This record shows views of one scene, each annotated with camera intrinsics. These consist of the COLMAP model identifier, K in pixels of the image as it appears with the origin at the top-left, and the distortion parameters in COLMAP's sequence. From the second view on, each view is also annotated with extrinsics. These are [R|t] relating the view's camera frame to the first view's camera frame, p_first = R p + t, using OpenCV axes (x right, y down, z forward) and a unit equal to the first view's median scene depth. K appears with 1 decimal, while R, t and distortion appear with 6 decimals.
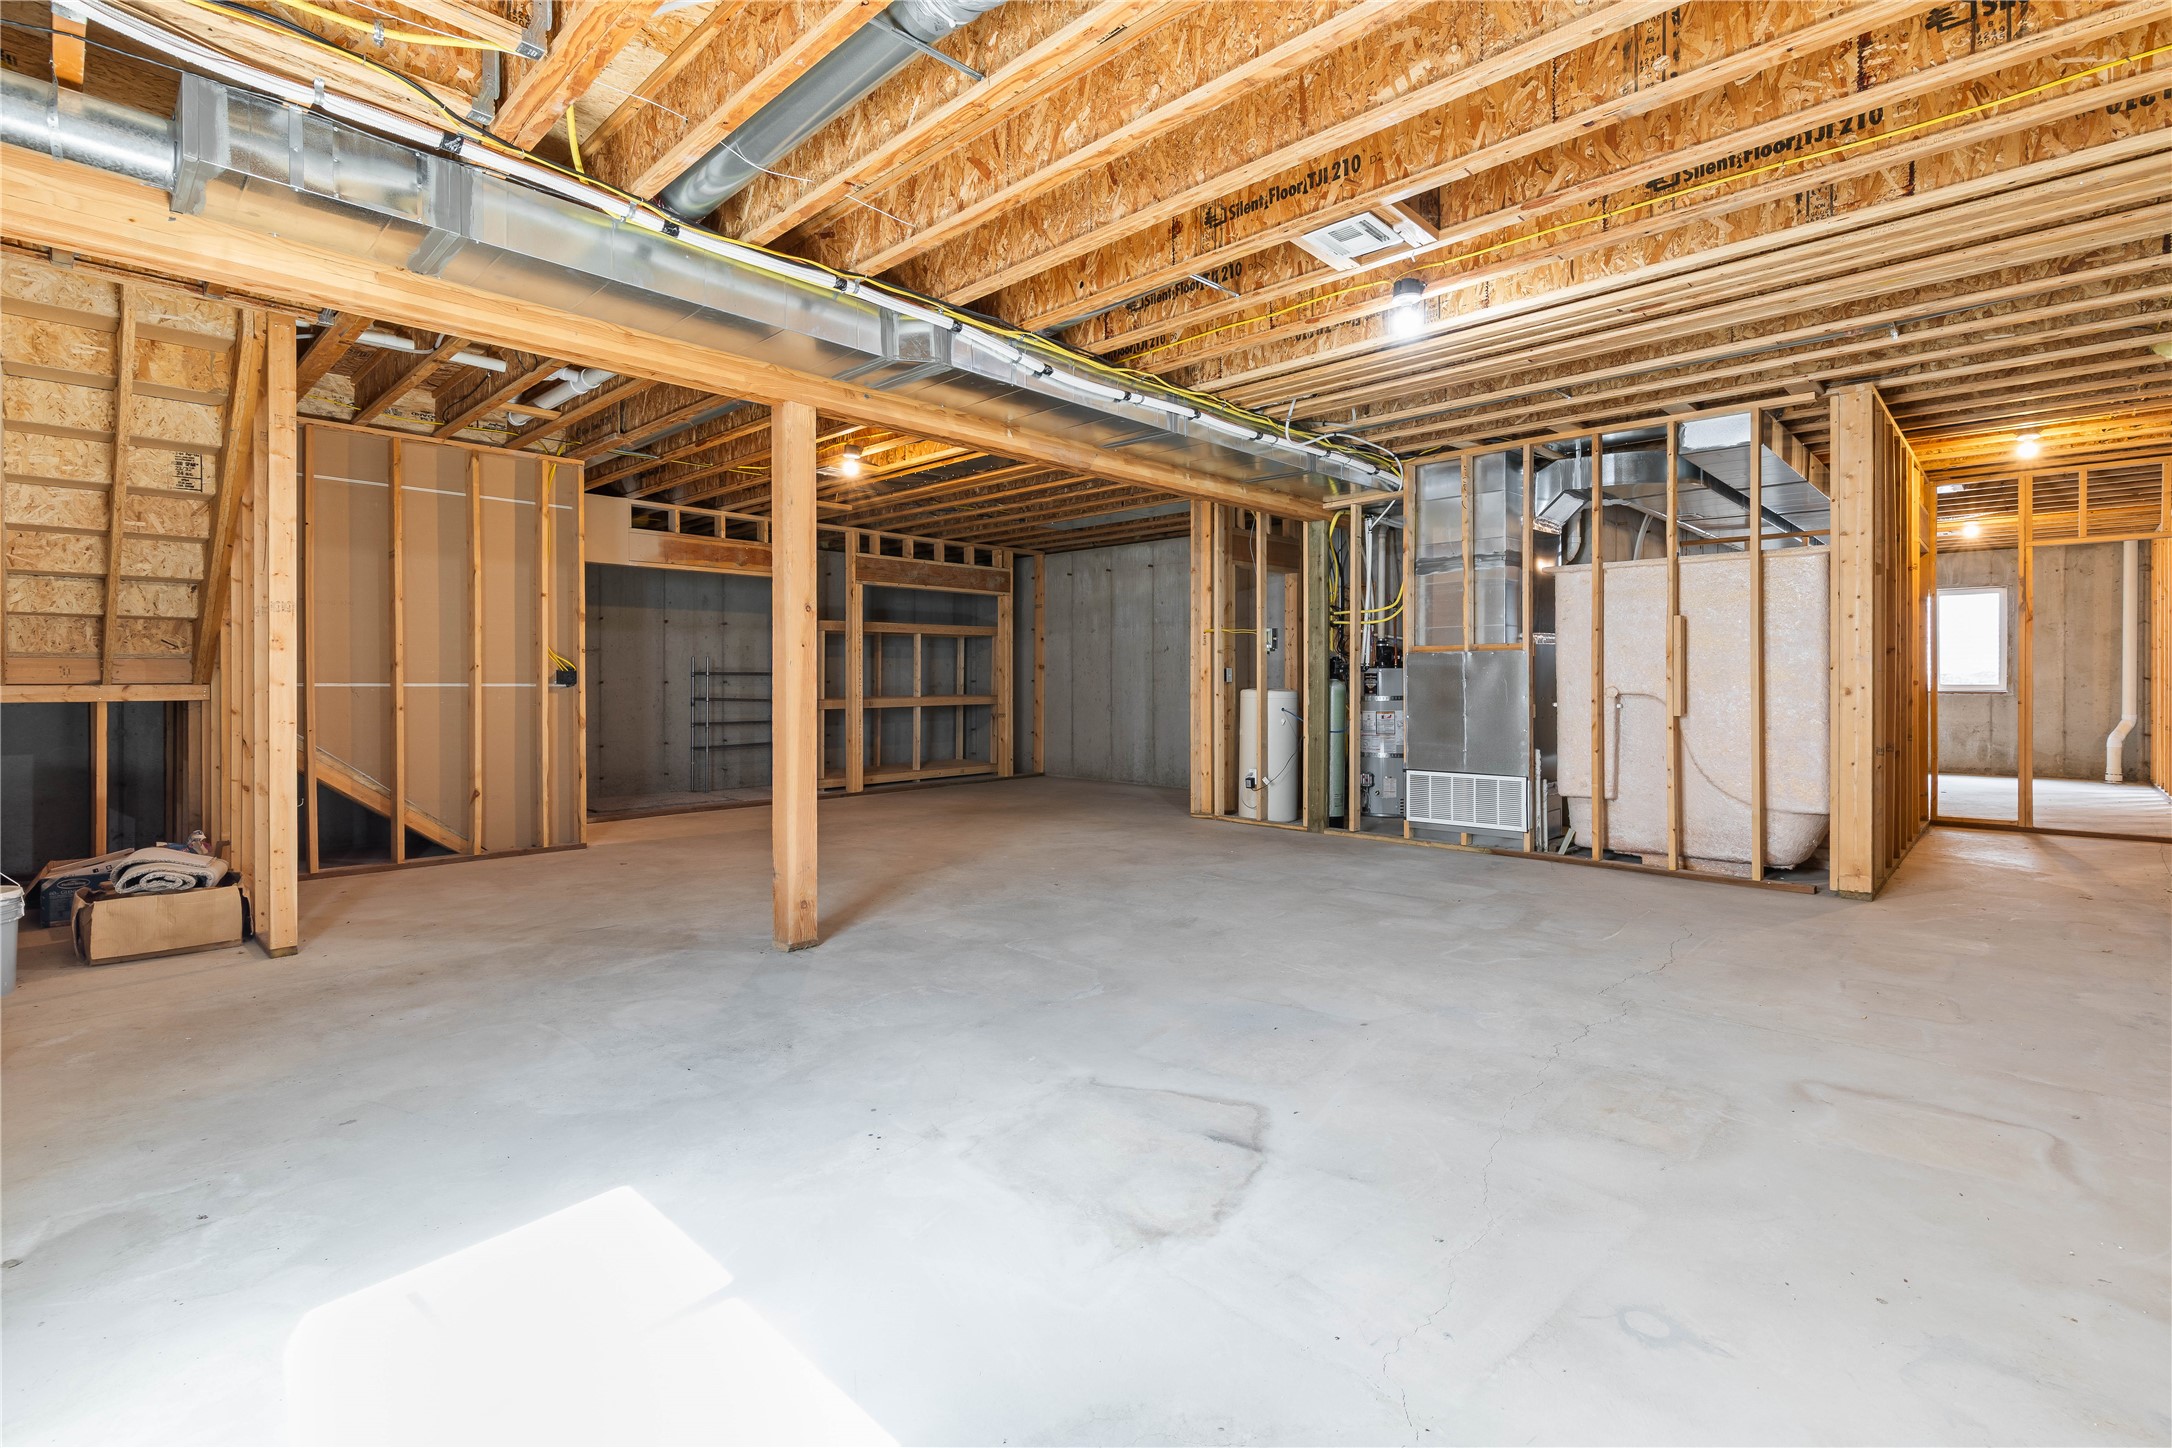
lens RADIAL K [[991.0, 0, 1113.8], [0, 991.0, 683.5], [0, 0, 1]] dist [0.007795, -0.000928]
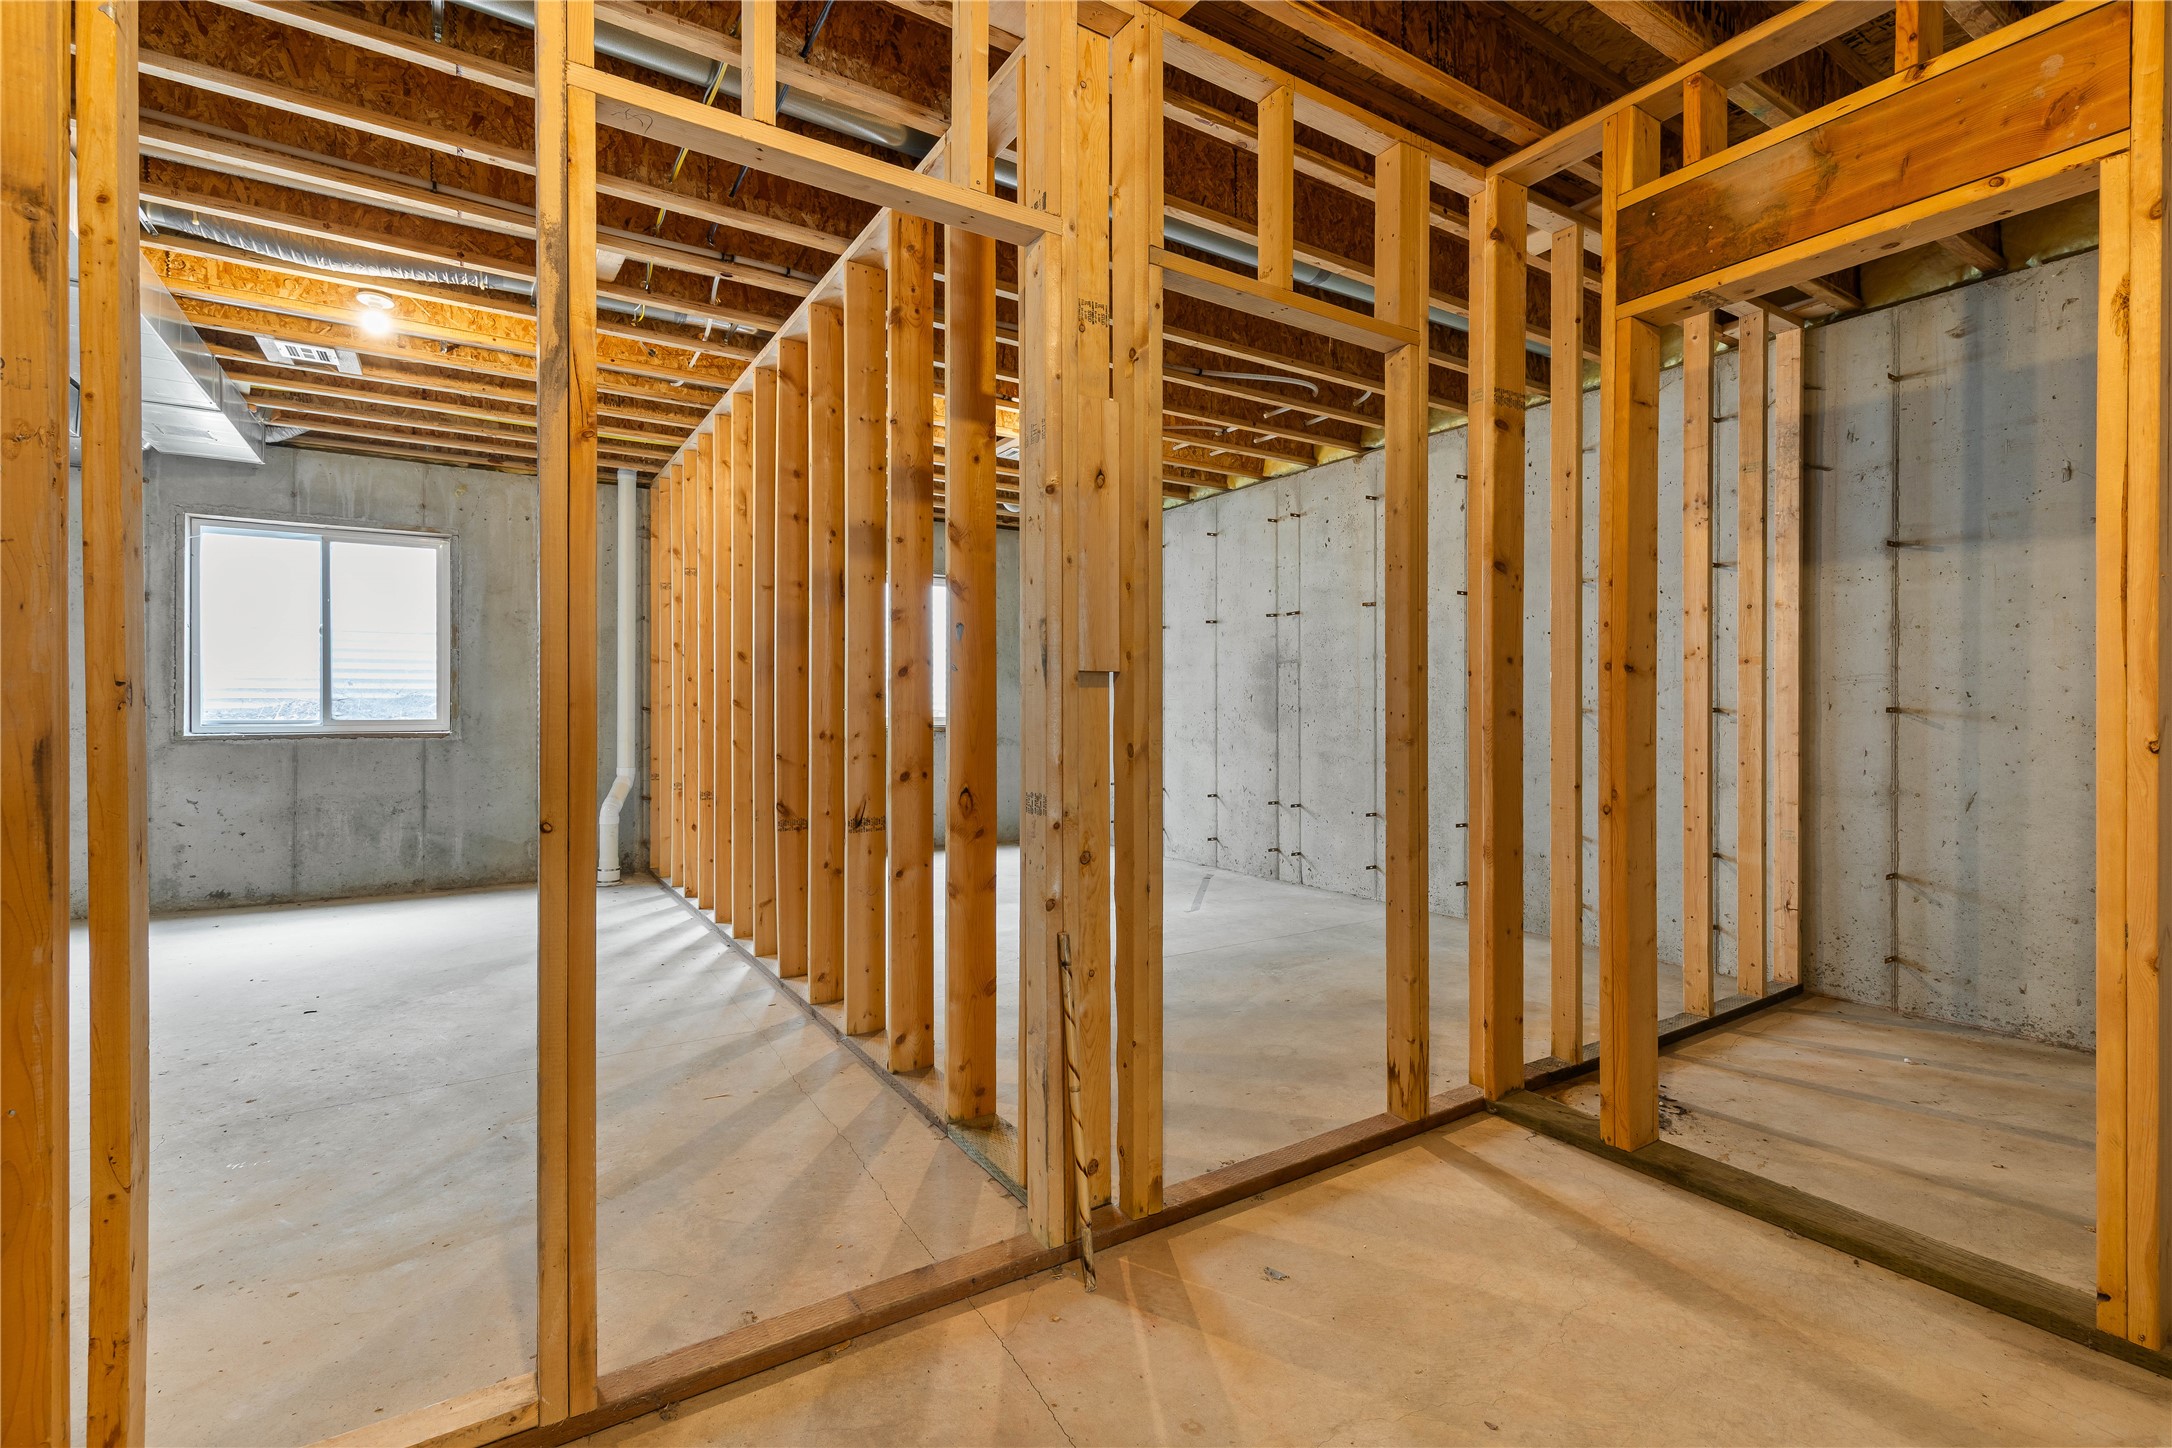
lens RADIAL K [[991.0, 0, 1091.2], [0, 991.0, 717.5], [0, 0, 1]] dist [0.007795, -0.000928]
pose [[0.250809, -0.003259, 0.968031, 0.471730], [-0.000288, 0.999994, 0.003442, -0.002077], [-0.968037, -0.001142, 0.250807, 0.539837]]
